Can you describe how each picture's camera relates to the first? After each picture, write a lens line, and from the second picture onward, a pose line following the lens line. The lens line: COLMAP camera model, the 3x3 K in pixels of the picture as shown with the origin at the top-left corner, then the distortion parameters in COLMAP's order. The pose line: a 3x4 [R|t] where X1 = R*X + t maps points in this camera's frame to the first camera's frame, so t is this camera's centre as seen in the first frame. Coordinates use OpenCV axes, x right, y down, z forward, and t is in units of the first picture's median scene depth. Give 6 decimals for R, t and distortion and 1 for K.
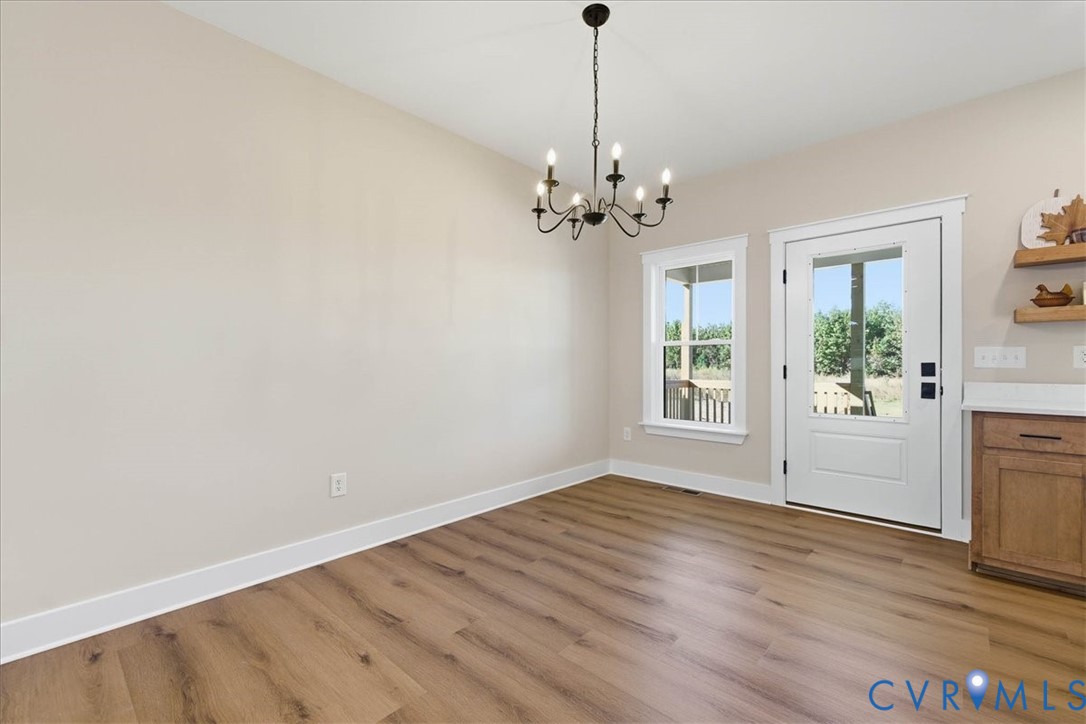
lens RADIAL K [[465.7, 0, 544.2], [0, 465.7, 368.5], [0, 0, 1]] dist [0.000182, 0.000142]
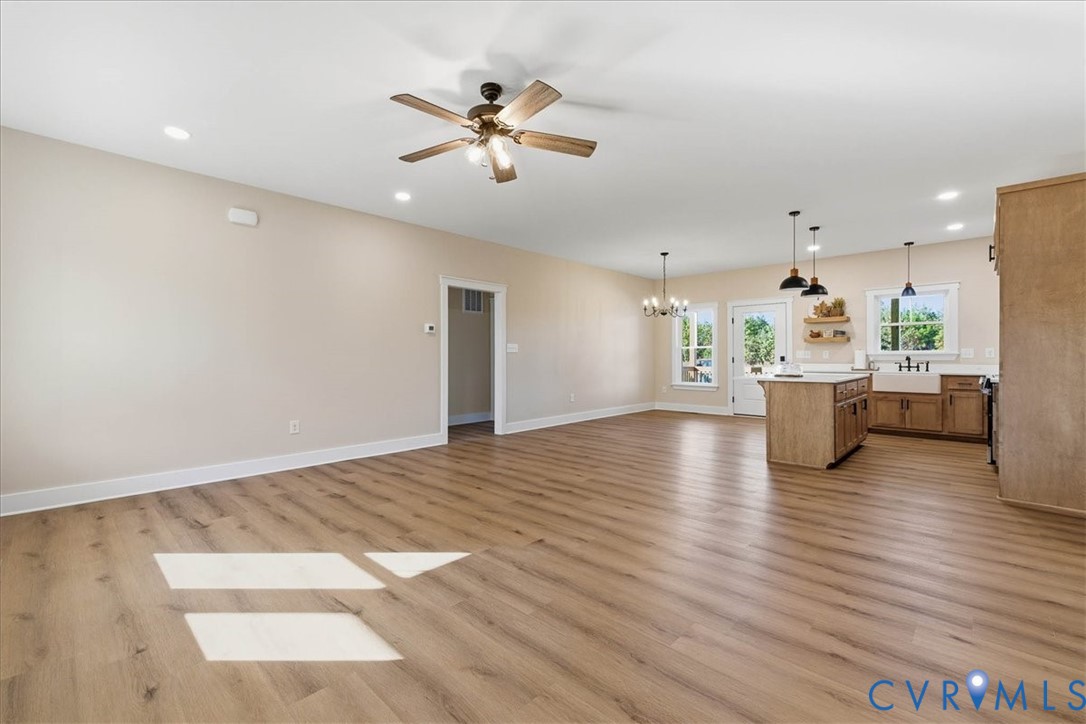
lens RADIAL K [[465.3, 0, 538.1], [0, 465.3, 354.4], [0, 0, 1]] dist [0.001544, 0.000039]
pose [[0.999612, -0.000373, -0.027838, -0.563657], [-0.000065, 0.999877, -0.015712, 0.021116], [0.027841, 0.015707, 0.999489, -1.901667]]
